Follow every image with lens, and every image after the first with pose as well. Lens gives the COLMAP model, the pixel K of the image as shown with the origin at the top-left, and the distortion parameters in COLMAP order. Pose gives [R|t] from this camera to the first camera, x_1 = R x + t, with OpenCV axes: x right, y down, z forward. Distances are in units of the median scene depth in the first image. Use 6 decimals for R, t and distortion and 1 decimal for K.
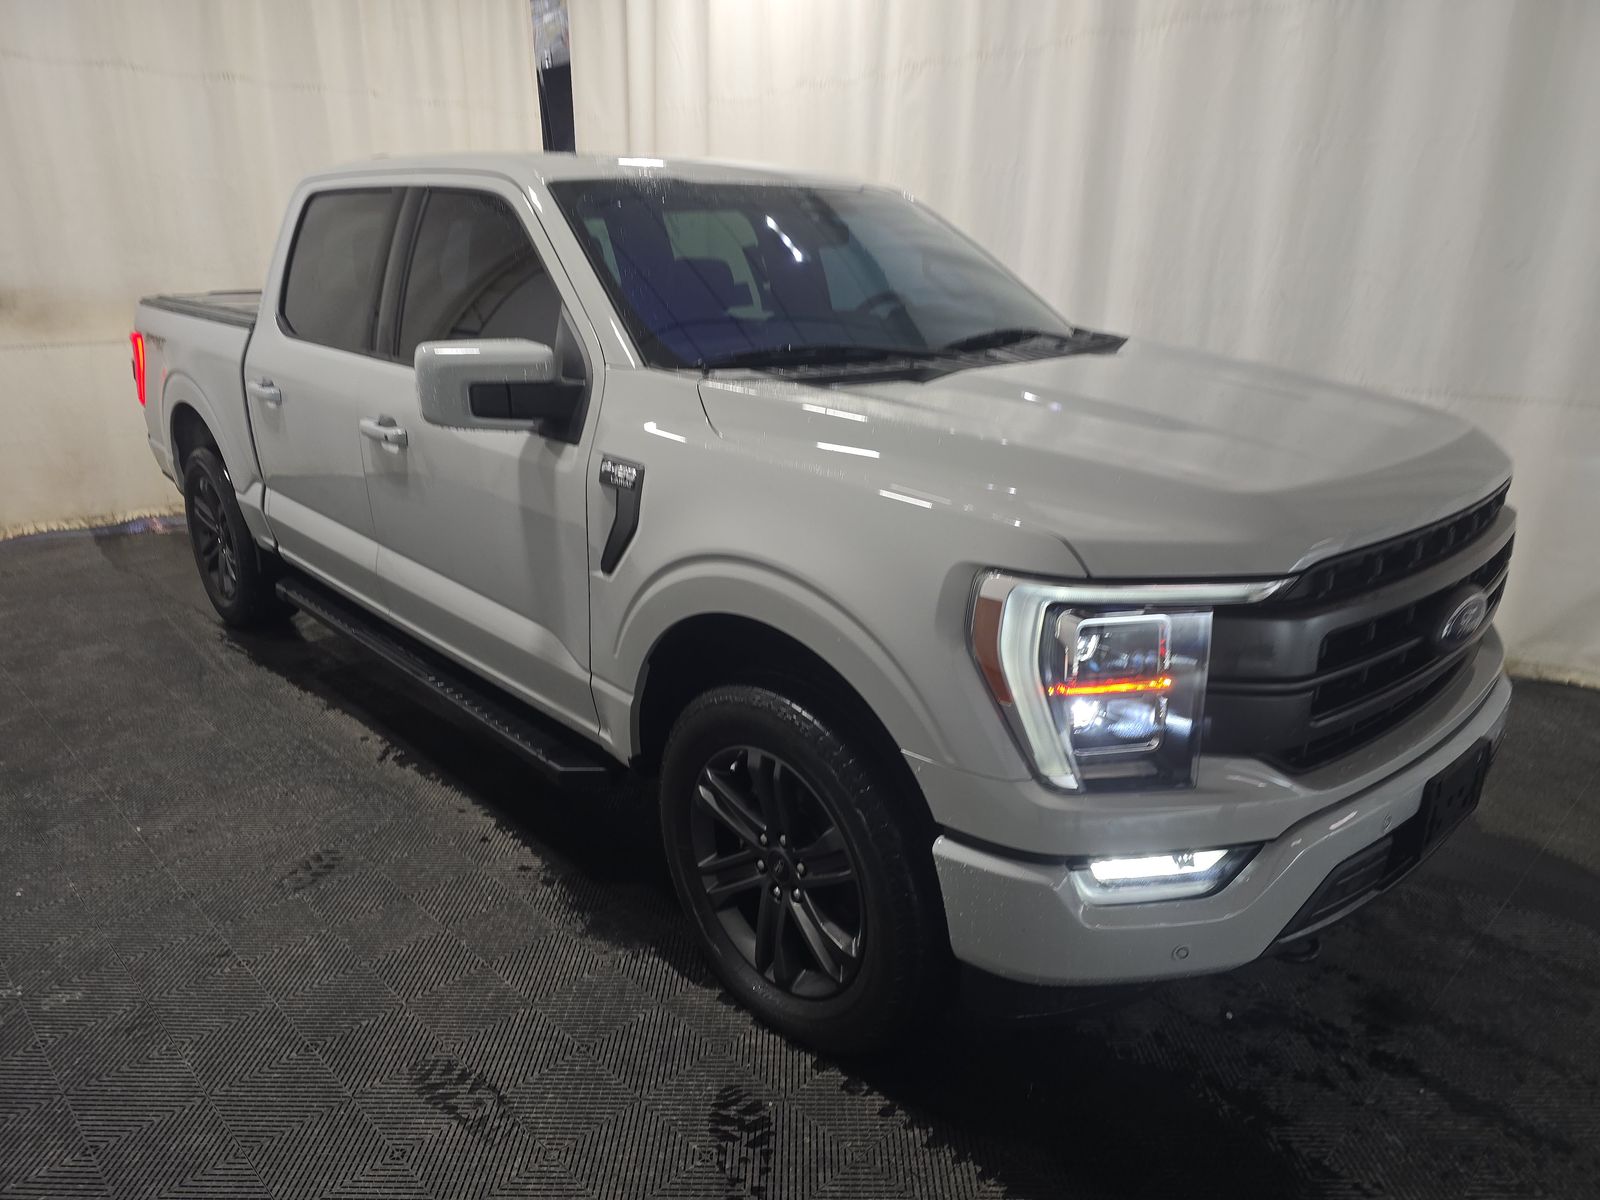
lens RADIAL K [[1048.4, 0, 806.9], [0, 1048.4, 597.6], [0, 0, 1]] dist [0.069493, -0.067252]
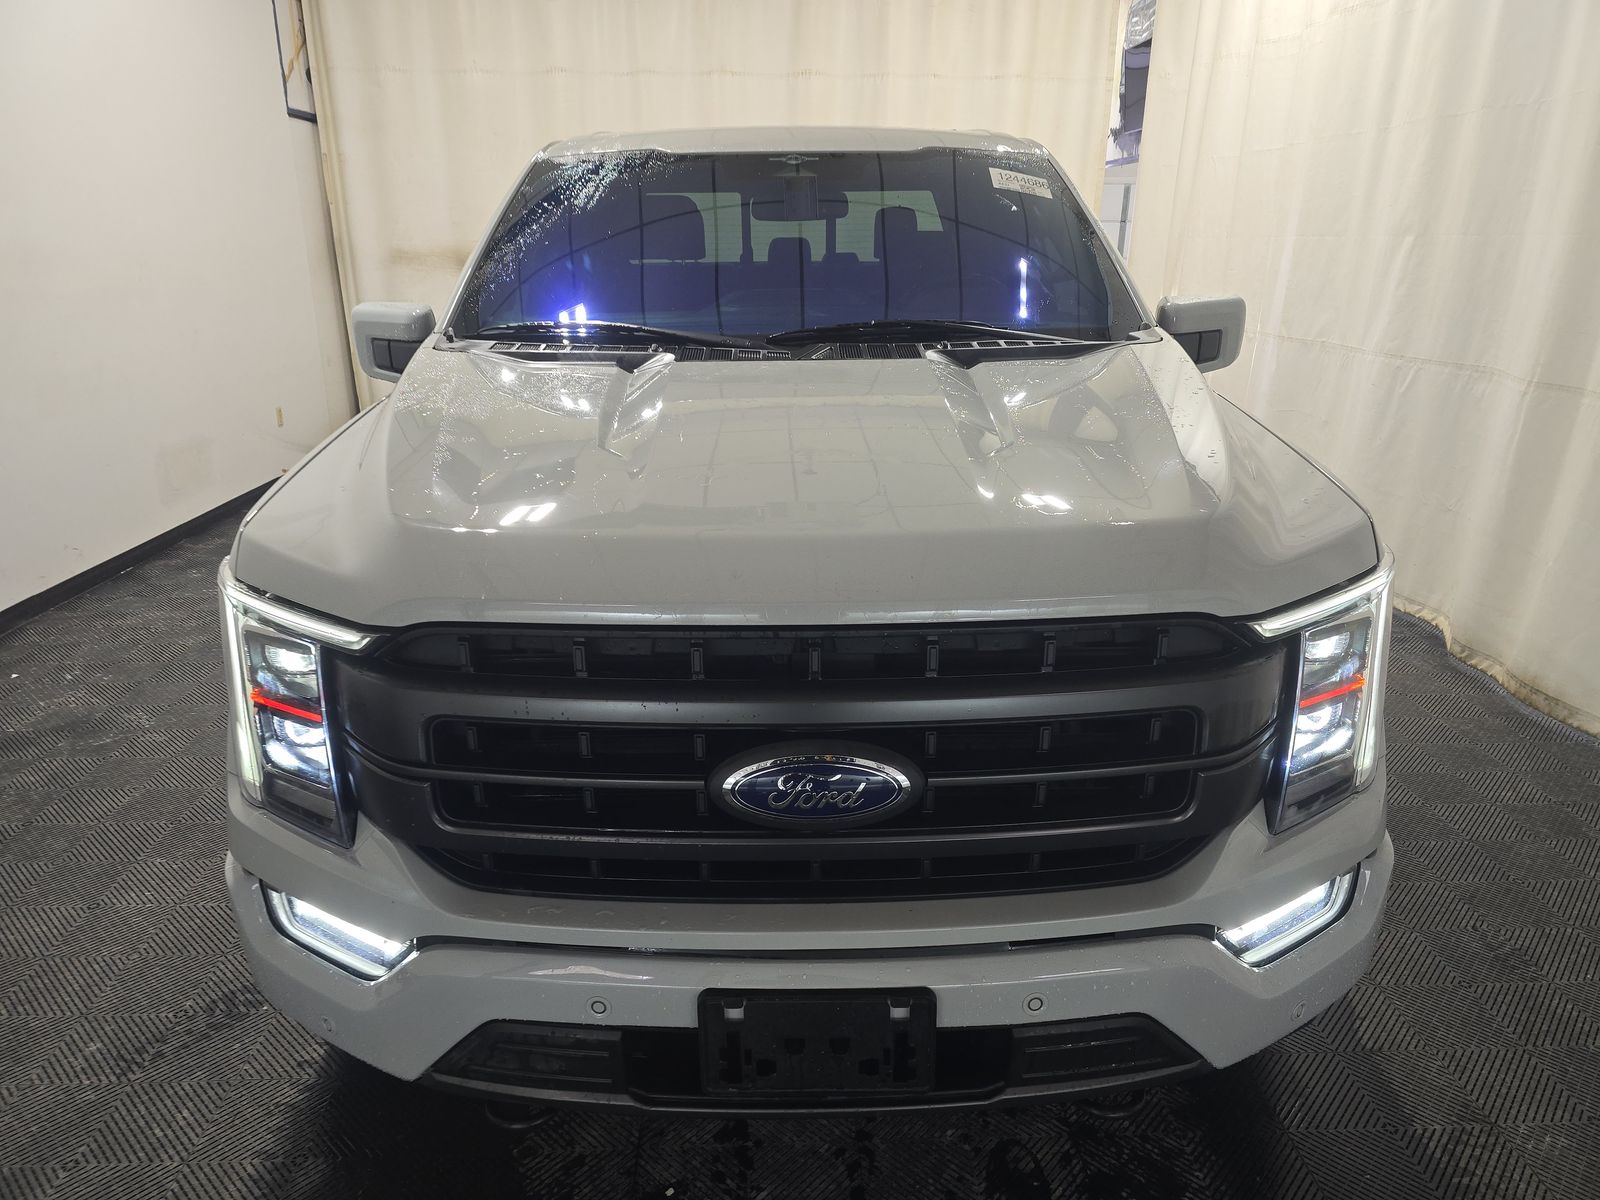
lens RADIAL K [[1053.0, 0, 800.0], [0, 1053.0, 600.0], [0, 0, 1]] dist [0.059469, -0.029968]
pose [[0.747191, 0.219867, -0.627188, 0.538136], [-0.207685, 0.973677, 0.093911, -0.081268], [0.631327, 0.060088, 0.773186, 0.260821]]
